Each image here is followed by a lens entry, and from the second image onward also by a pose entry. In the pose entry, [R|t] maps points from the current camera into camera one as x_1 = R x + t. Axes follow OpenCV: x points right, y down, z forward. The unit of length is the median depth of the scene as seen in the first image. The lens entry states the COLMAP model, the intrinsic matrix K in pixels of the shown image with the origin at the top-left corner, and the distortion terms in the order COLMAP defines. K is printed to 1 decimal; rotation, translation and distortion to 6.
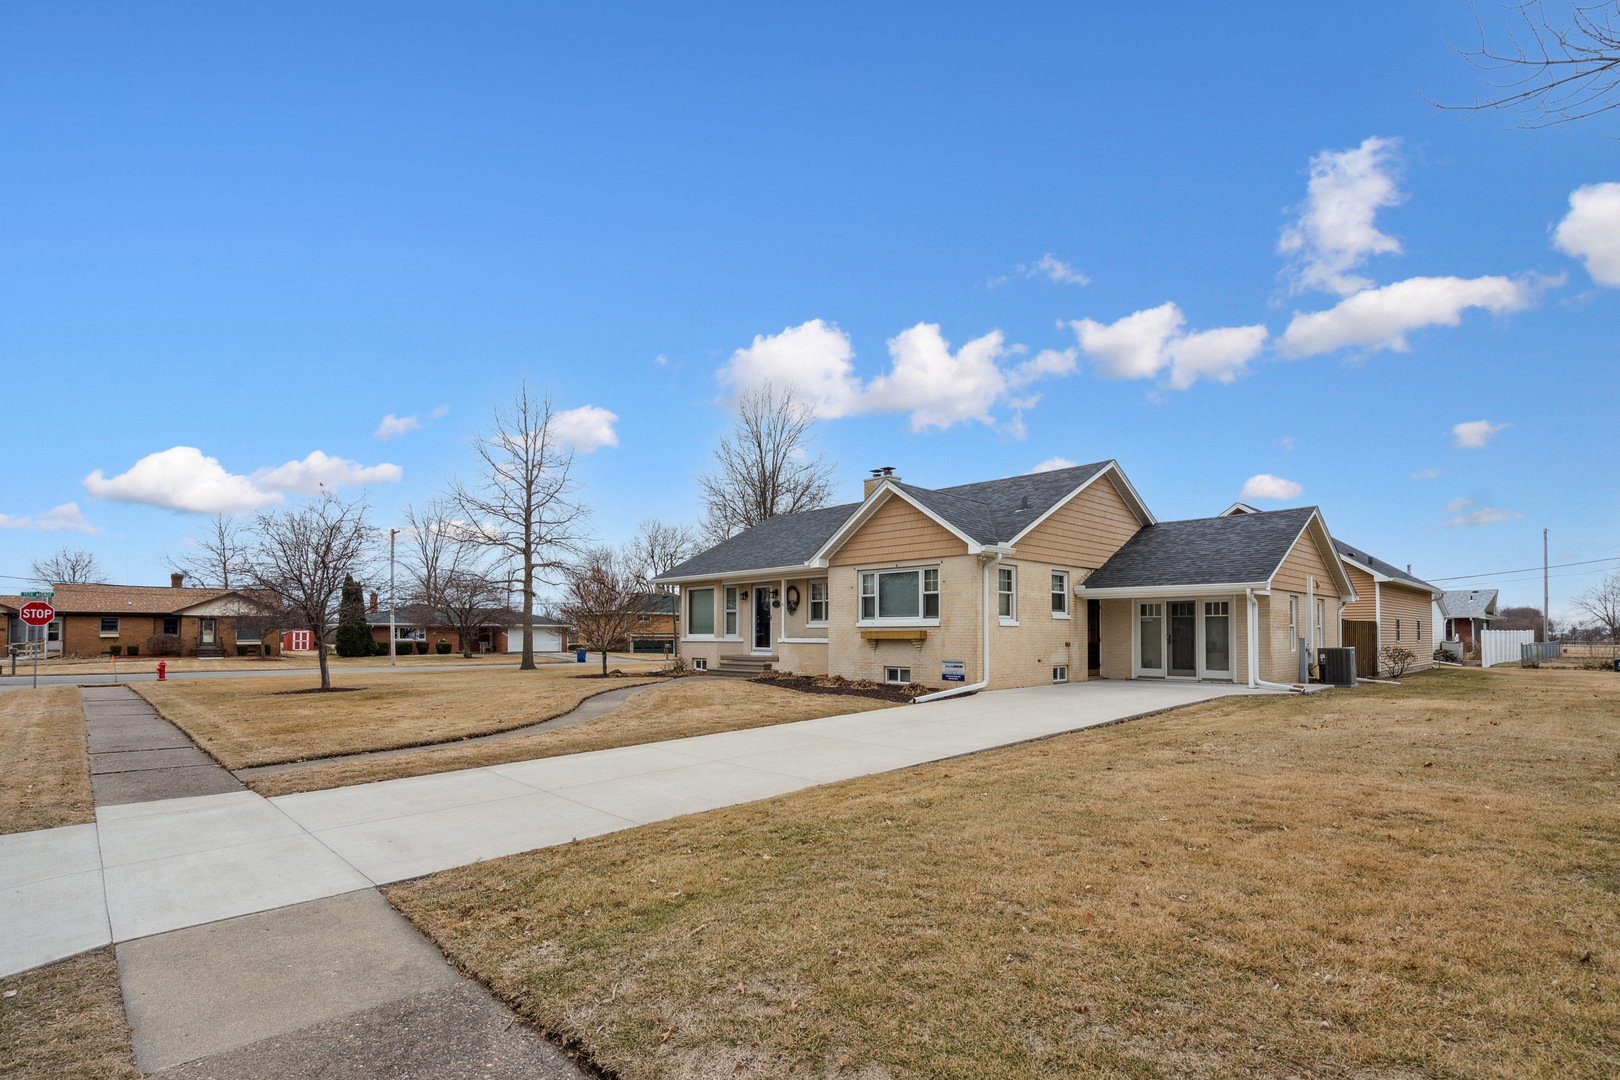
lens RADIAL K [[786.3, 0, 804.1], [0, 786.3, 633.7], [0, 0, 1]] dist [0.001838, -0.000093]
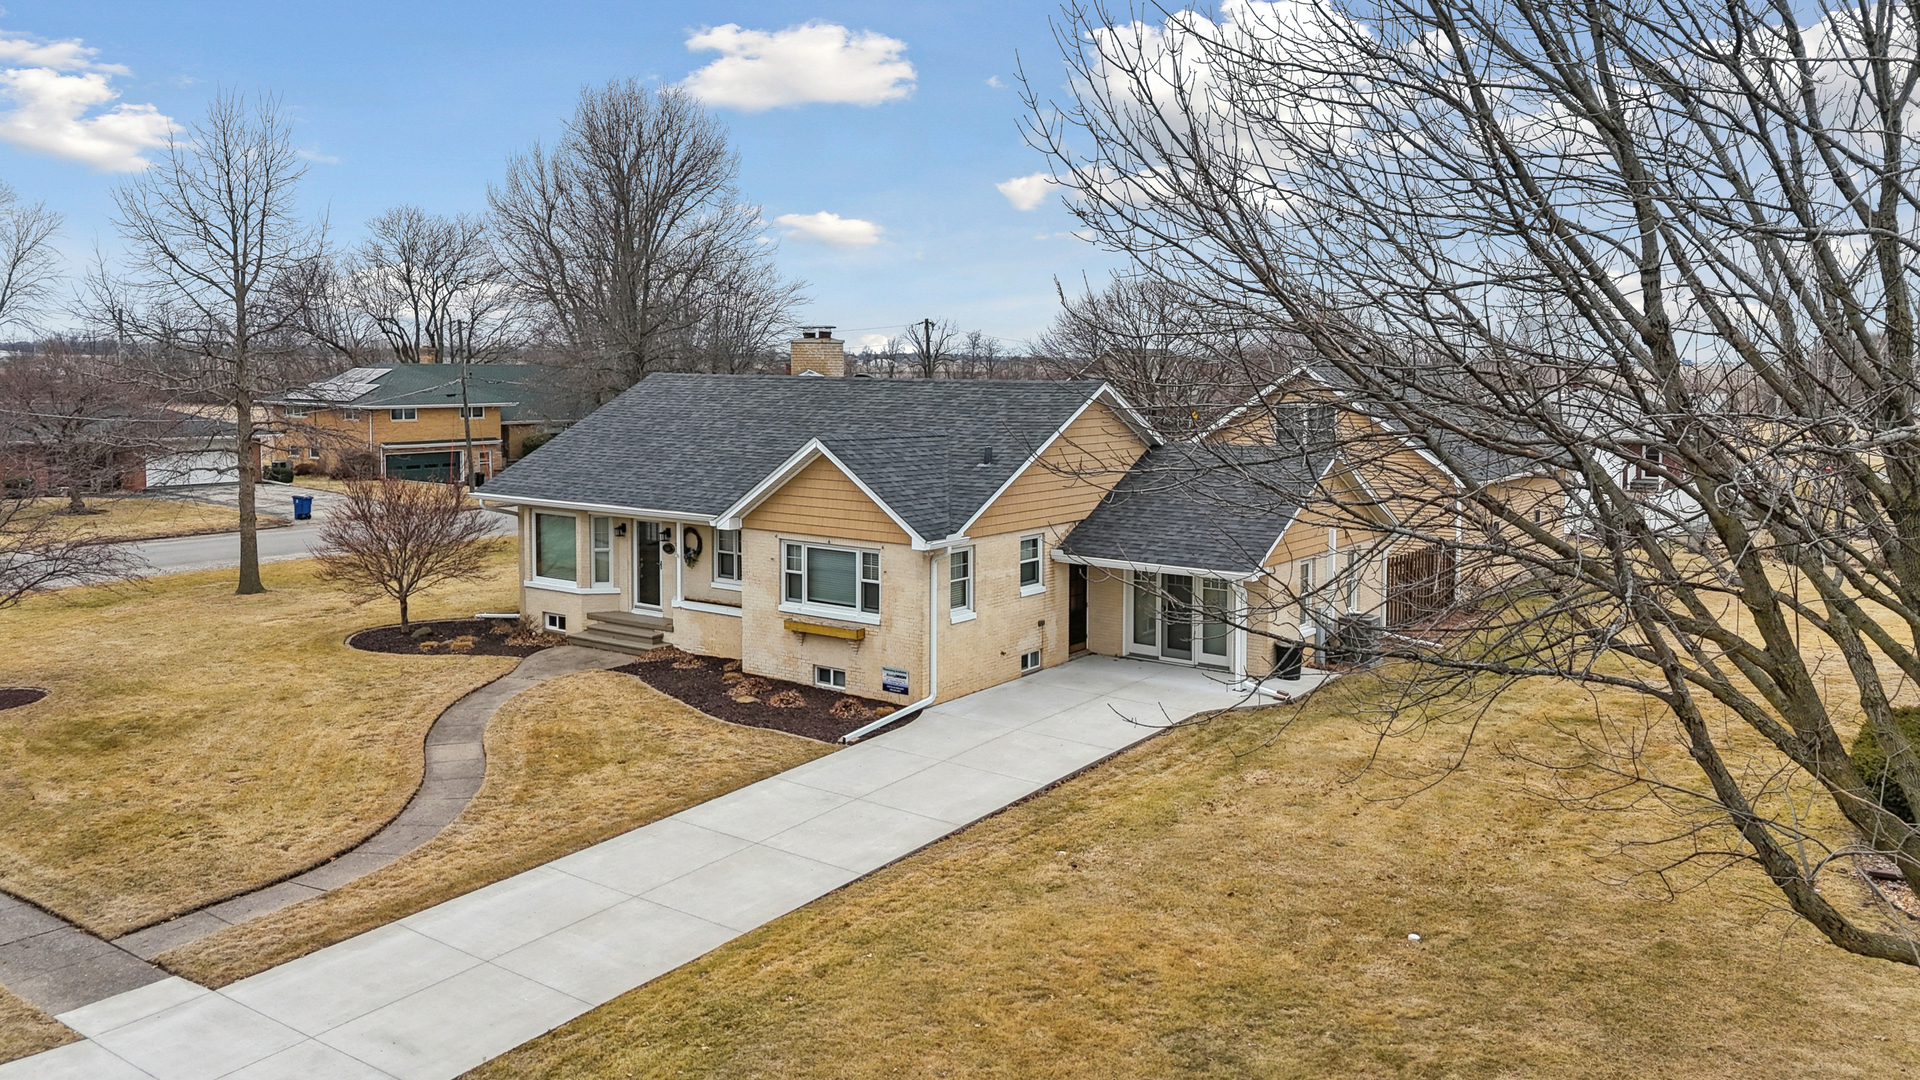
lens RADIAL K [[1445.0, 0, 962.2], [0, 1445.0, 482.9], [0, 0, 1]] dist [0.115412, -0.117968]
pose [[0.982958, -0.009187, 0.183600, -0.017694], [-0.006368, 0.996449, 0.083955, -0.263754], [-0.183719, -0.083693, 0.979409, -0.446834]]
